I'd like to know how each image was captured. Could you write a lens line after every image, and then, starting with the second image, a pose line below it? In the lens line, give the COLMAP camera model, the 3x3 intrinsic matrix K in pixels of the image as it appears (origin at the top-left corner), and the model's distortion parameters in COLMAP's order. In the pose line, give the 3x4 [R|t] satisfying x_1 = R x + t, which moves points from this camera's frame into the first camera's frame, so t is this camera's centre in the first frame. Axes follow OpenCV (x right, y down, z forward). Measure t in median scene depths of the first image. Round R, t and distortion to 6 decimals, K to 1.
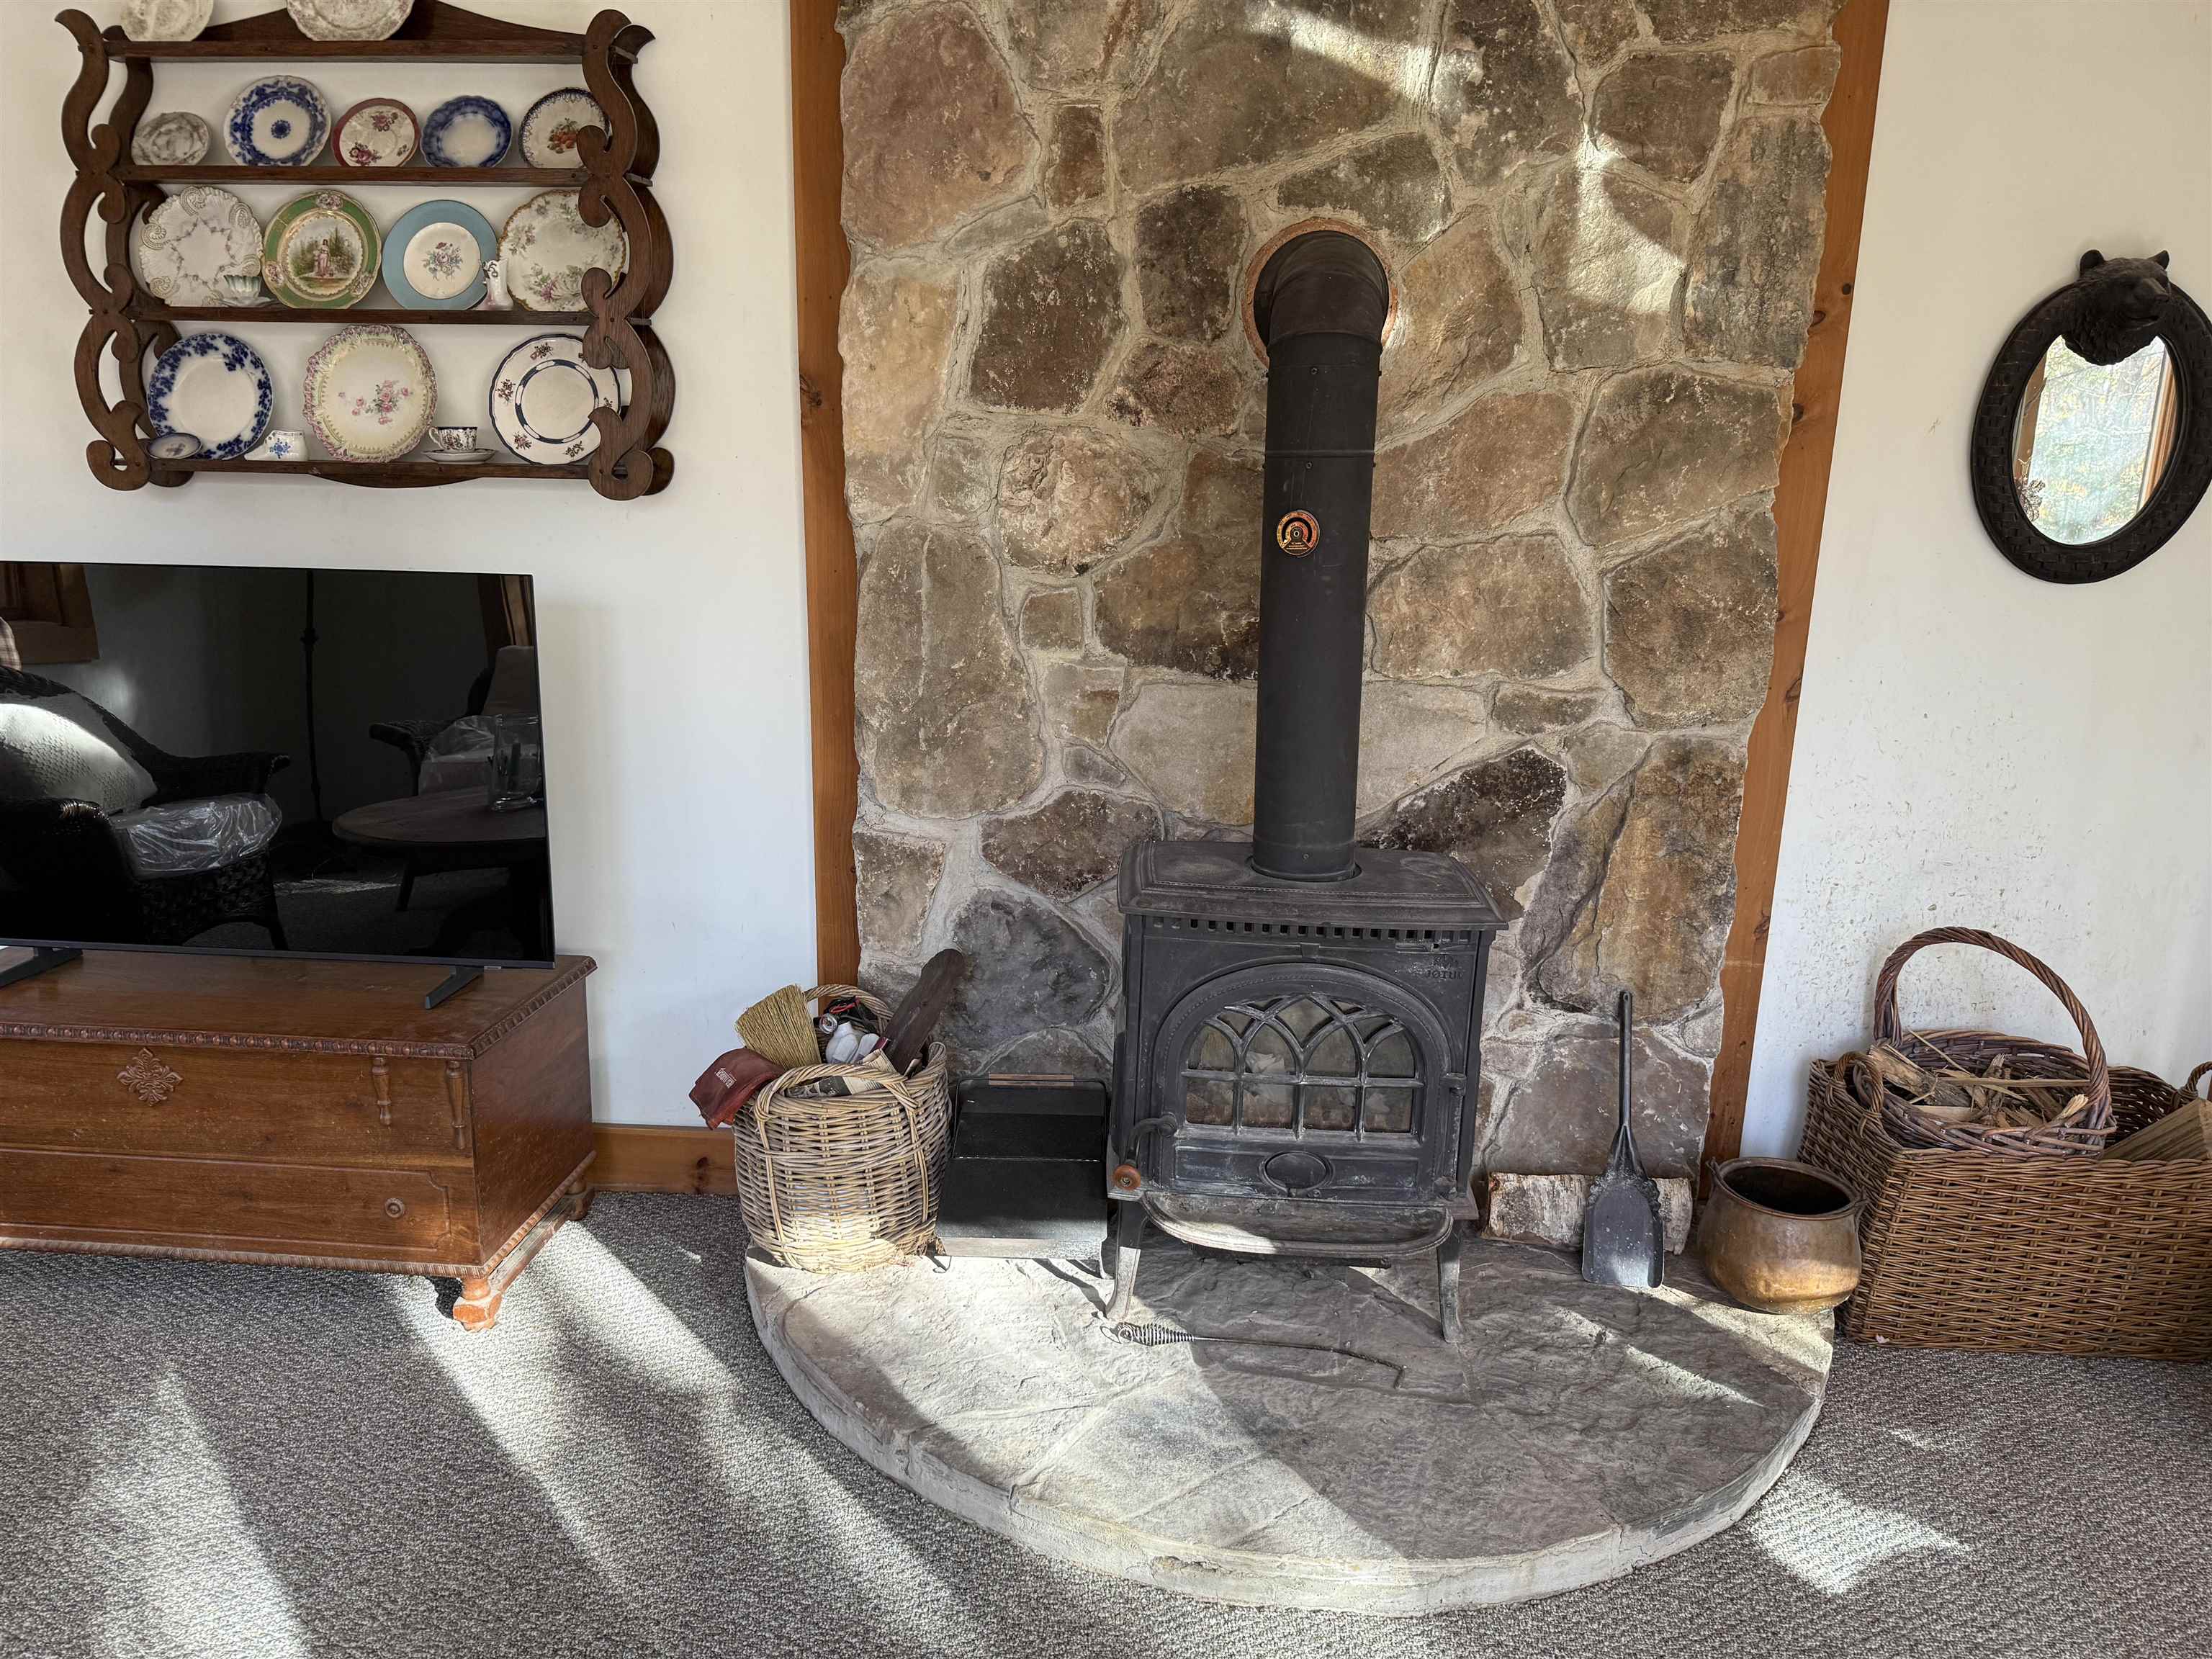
lens RADIAL K [[1534.5, 0, 1112.5], [0, 1534.5, 838.0], [0, 0, 1]] dist [0.099129, -0.137650]
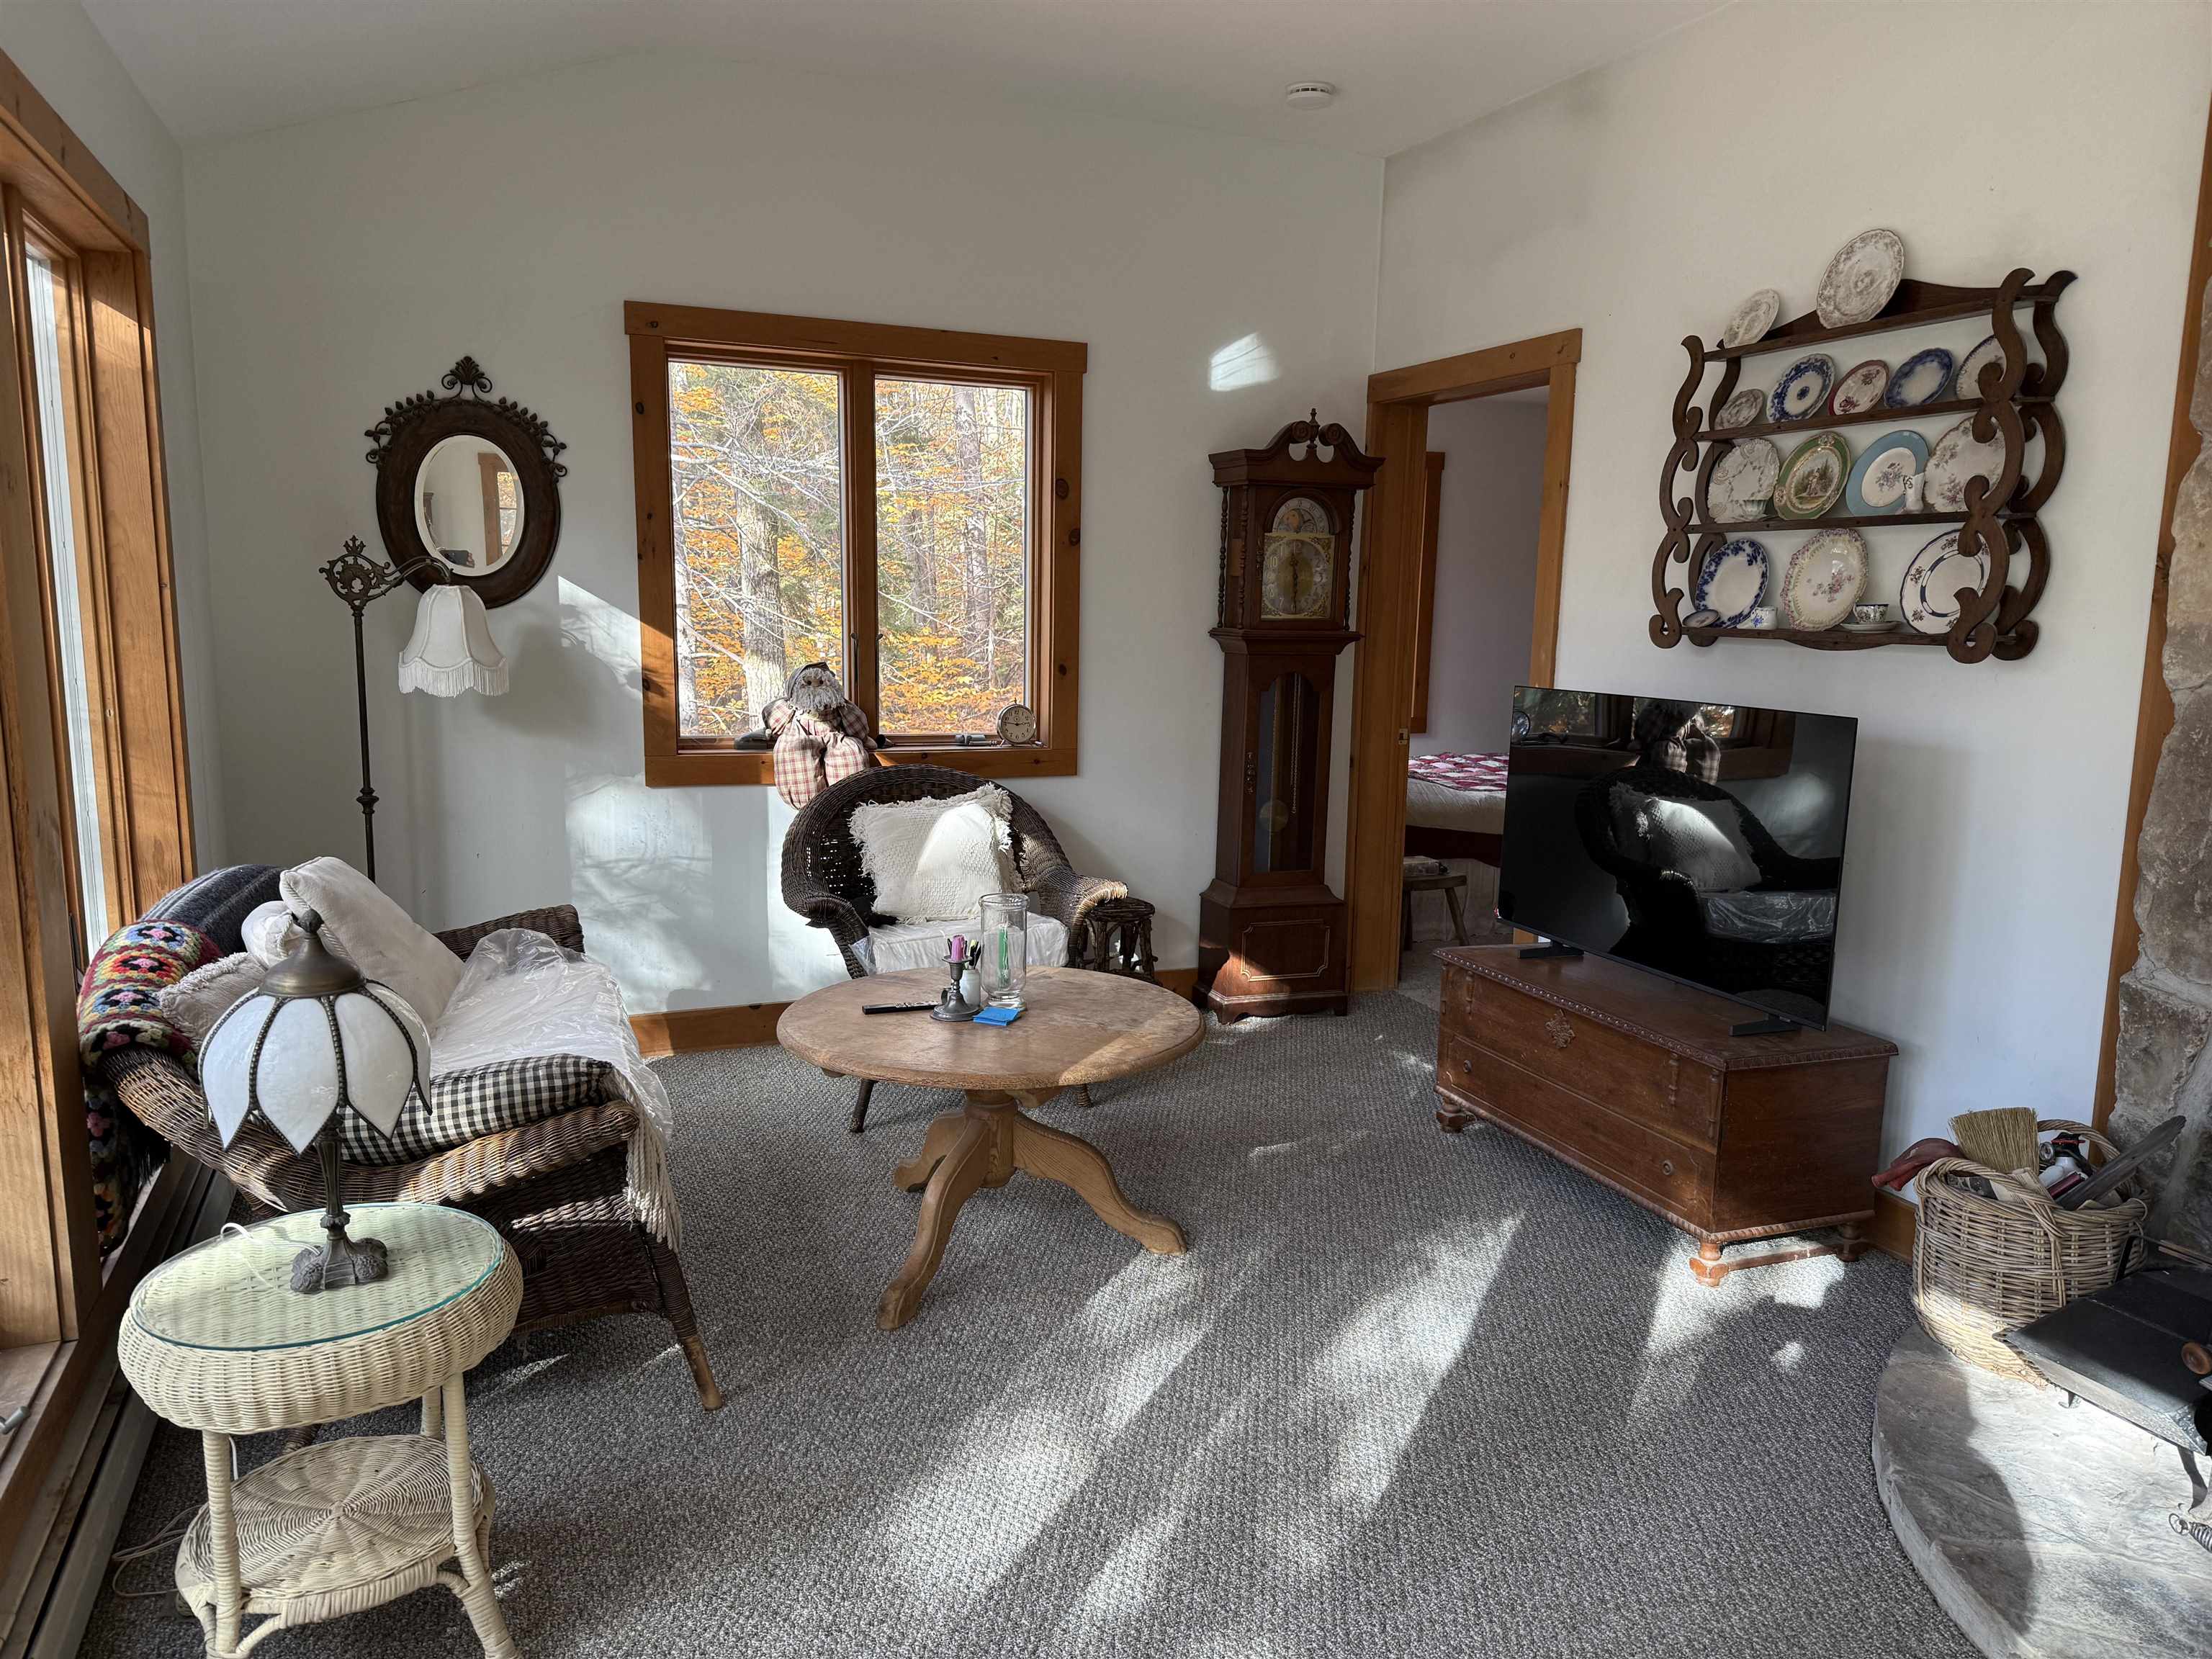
lens RADIAL K [[1534.5, 0, 1112.5], [0, 1534.5, 838.0], [0, 0, 1]] dist [0.099129, -0.137650]
pose [[0.437616, 0.129738, -0.889753, 0.470496], [-0.220249, 0.974857, 0.033820, 0.016537], [0.871769, 0.181167, 0.455188, -0.086451]]
